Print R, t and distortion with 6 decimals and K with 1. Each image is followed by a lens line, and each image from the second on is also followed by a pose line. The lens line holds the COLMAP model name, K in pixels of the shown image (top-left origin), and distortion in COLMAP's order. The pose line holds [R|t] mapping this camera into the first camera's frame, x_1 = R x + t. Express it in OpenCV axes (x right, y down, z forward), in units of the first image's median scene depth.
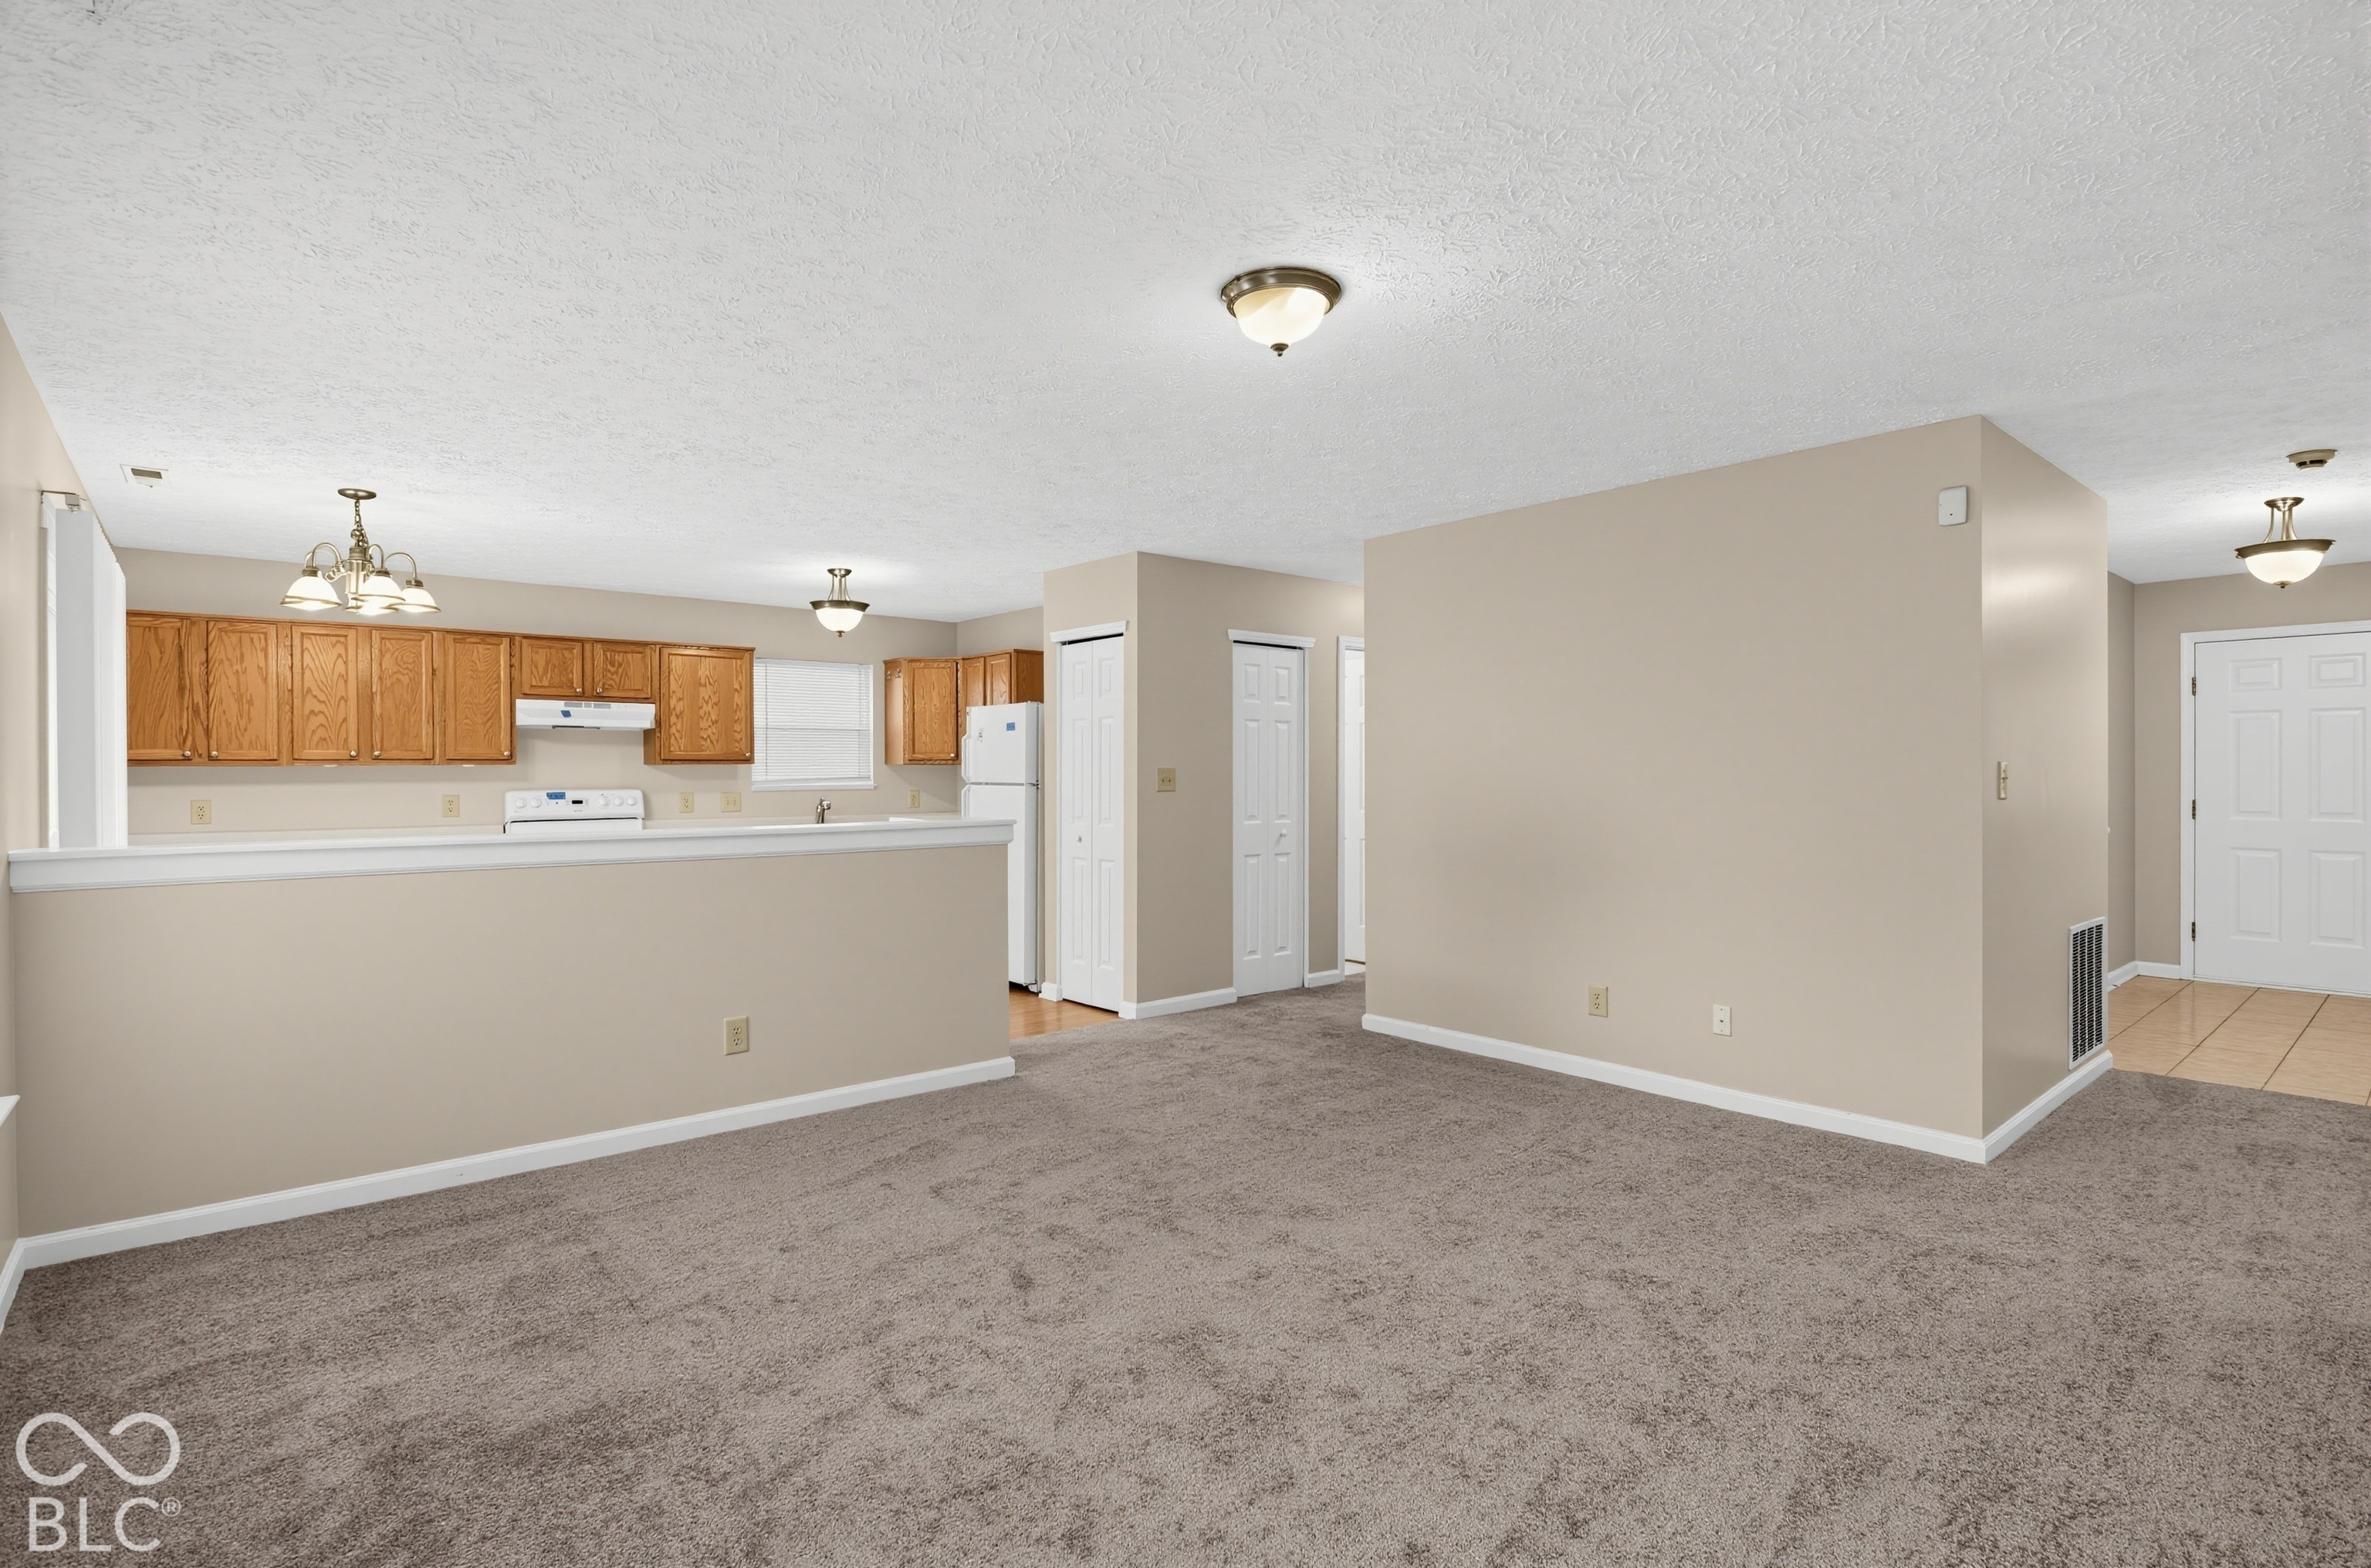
lens RADIAL K [[1145.2, 0, 1196.0], [0, 1145.2, 787.1], [0, 0, 1]] dist [-0.010492, -0.006888]
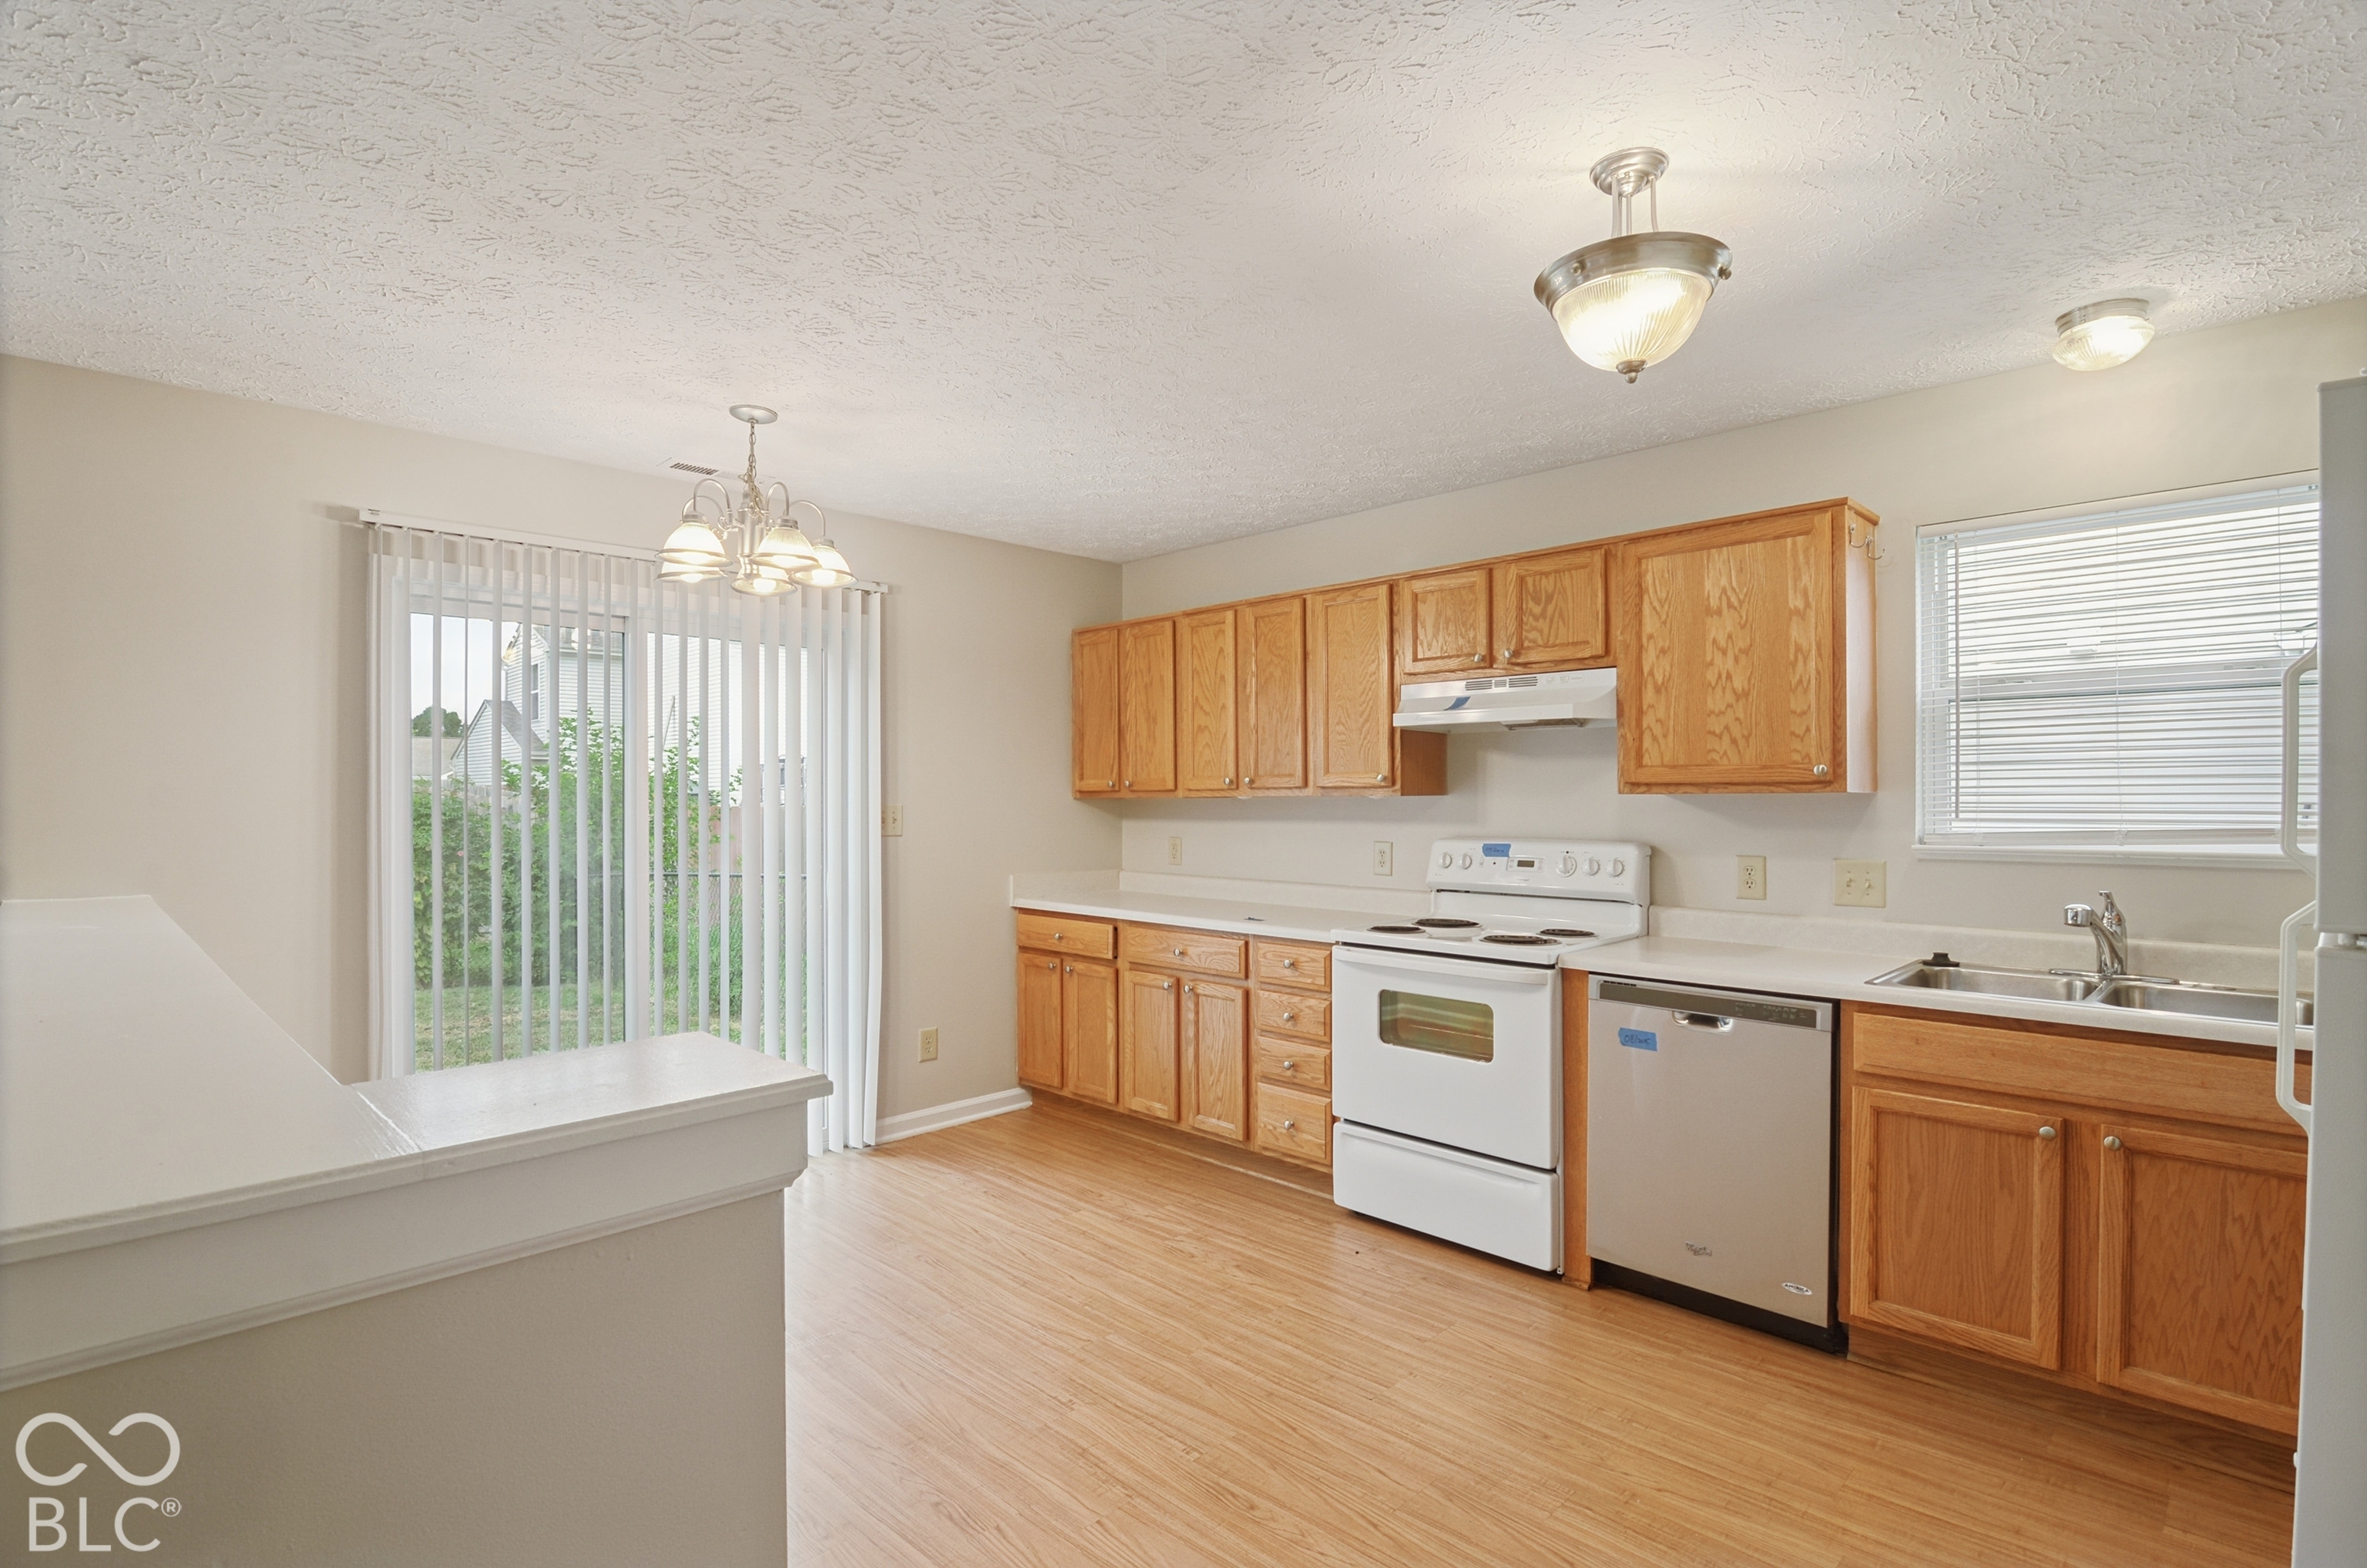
lens RADIAL K [[1125.4, 0, 1191.5], [0, 1125.4, 789.0], [0, 0, 1]] dist [-0.008972, -0.003363]
pose [[0.077536, -0.002786, -0.996986, -0.020550], [-0.010422, 0.999939, -0.003605, -0.019659], [0.996935, 0.010670, 0.077502, 0.834461]]
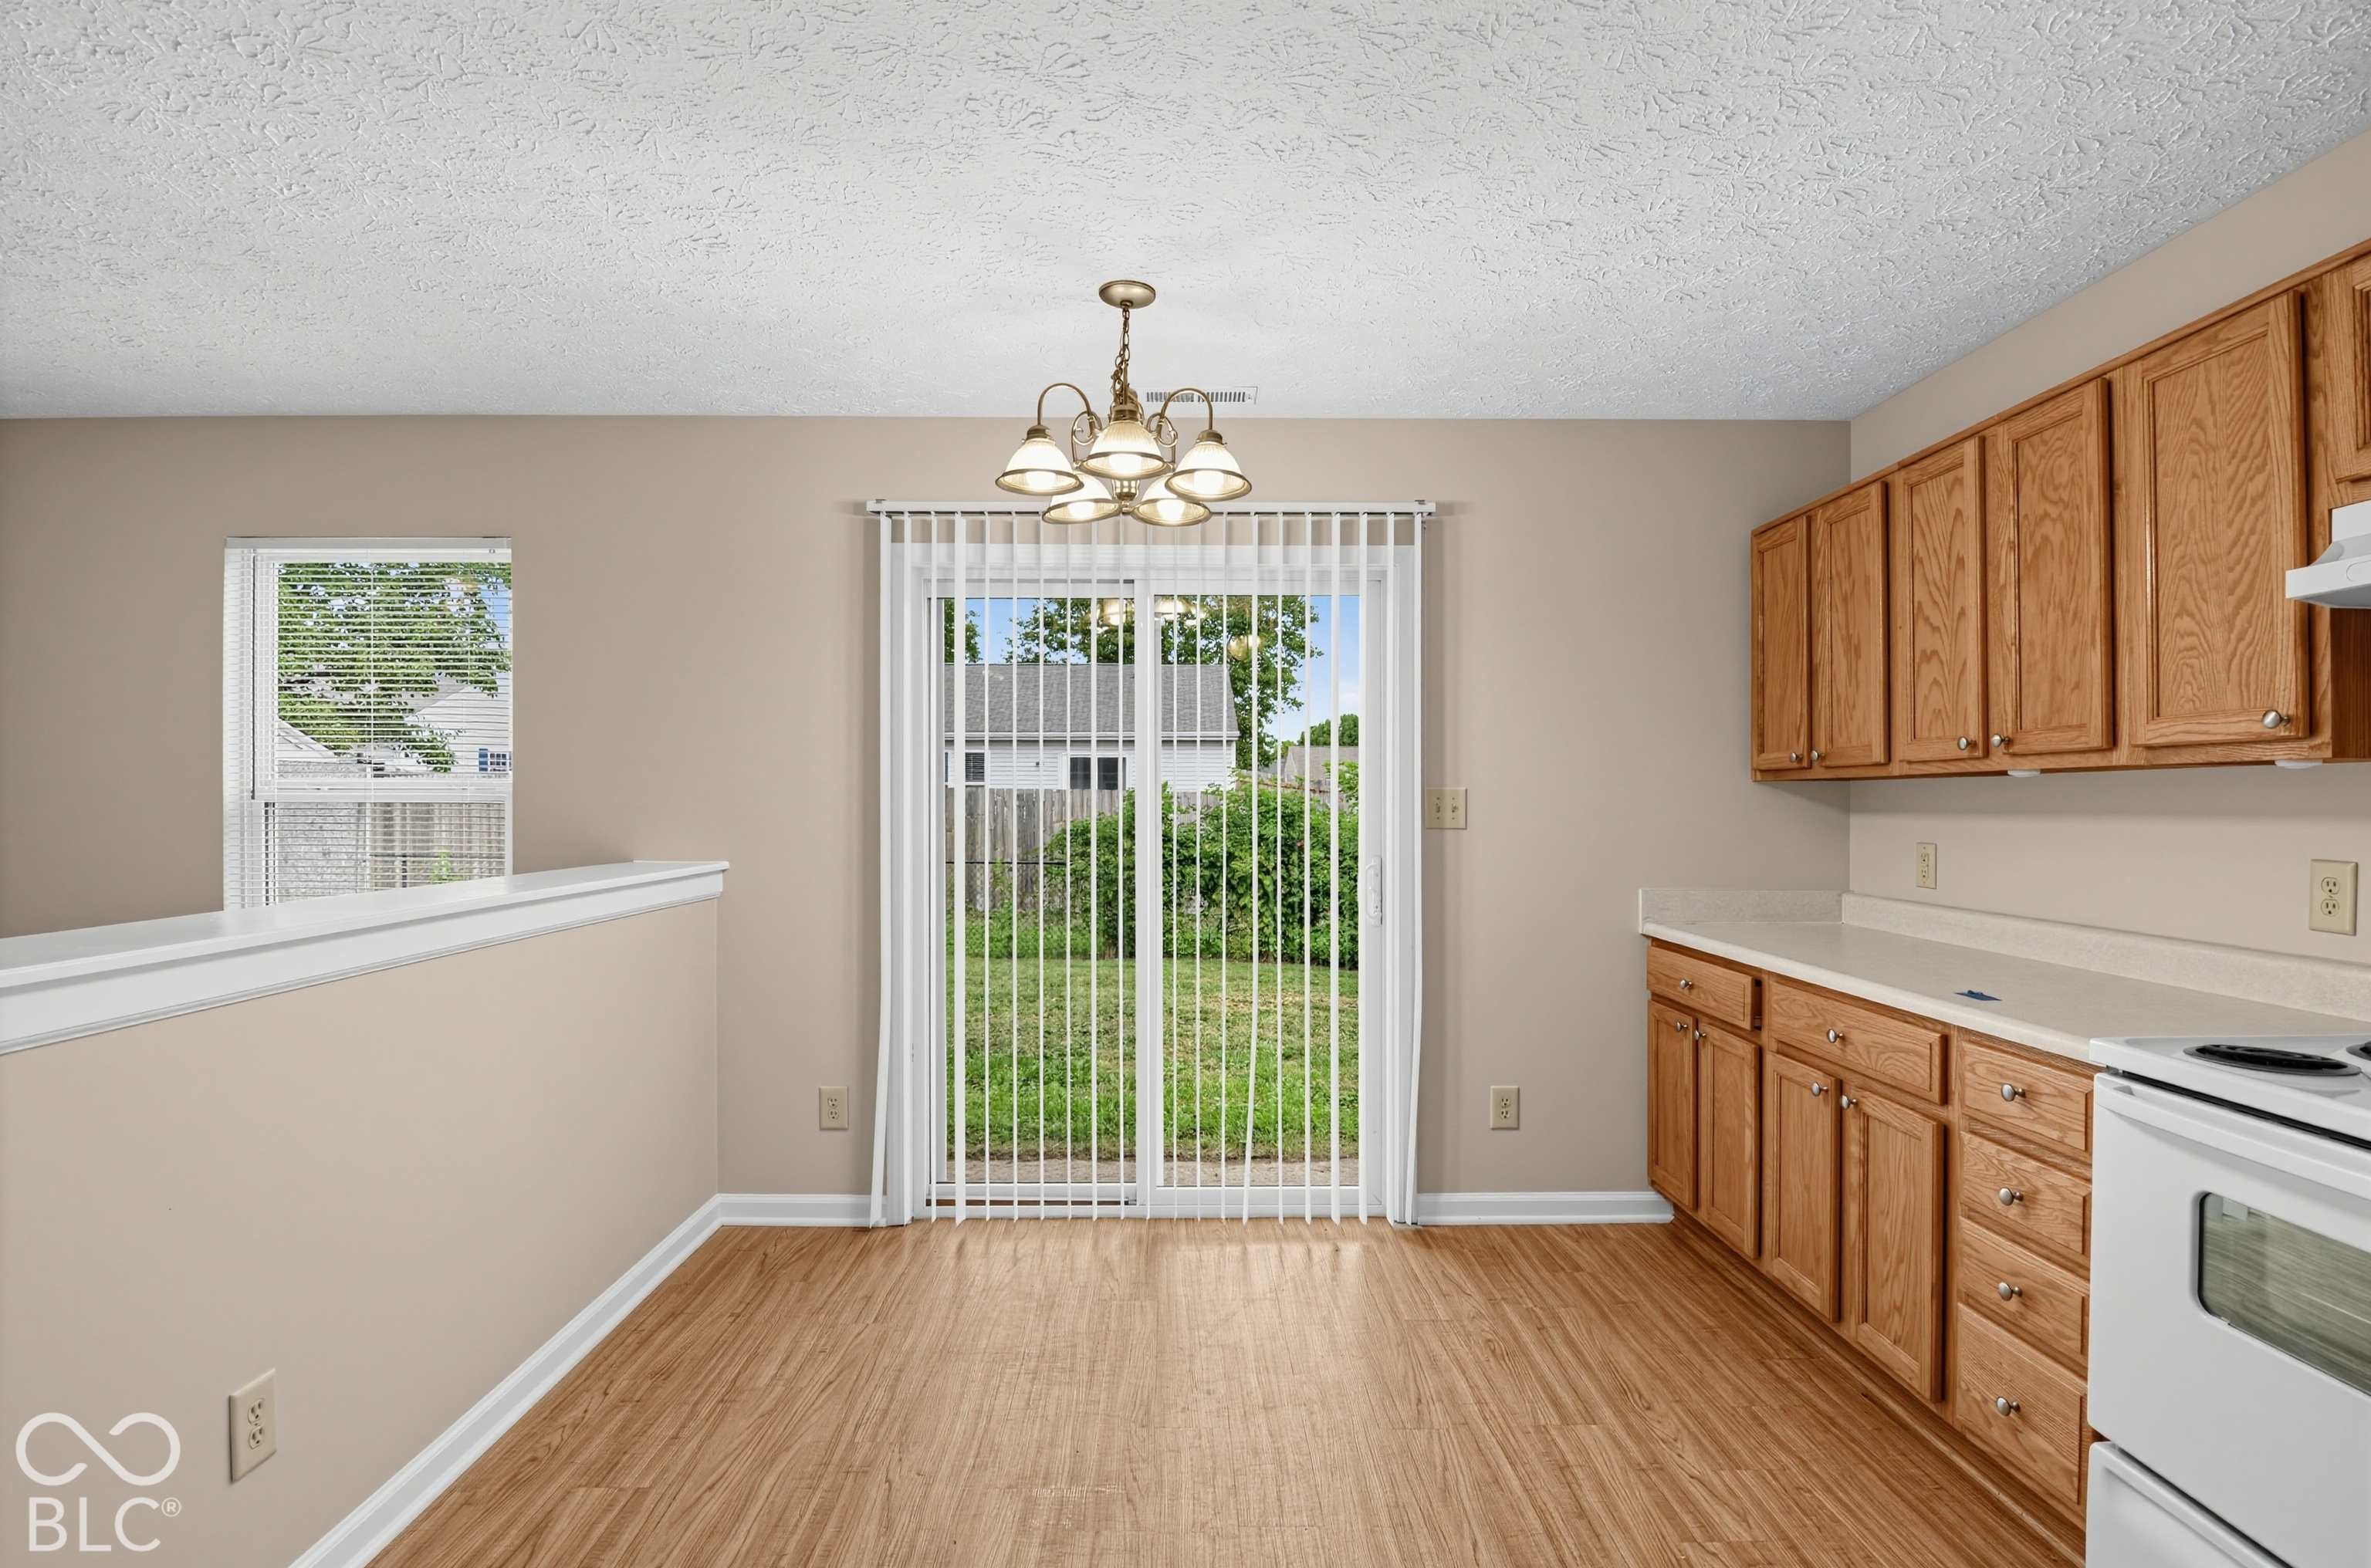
lens RADIAL K [[1145.2, 0, 1180.7], [0, 1145.2, 799.2], [0, 0, 1]] dist [-0.010492, -0.006888]
pose [[-0.649291, 0.004367, -0.760528, -0.222109], [-0.007381, 0.999900, 0.012043, -0.011264], [0.760504, 0.013433, -0.649194, 0.952975]]
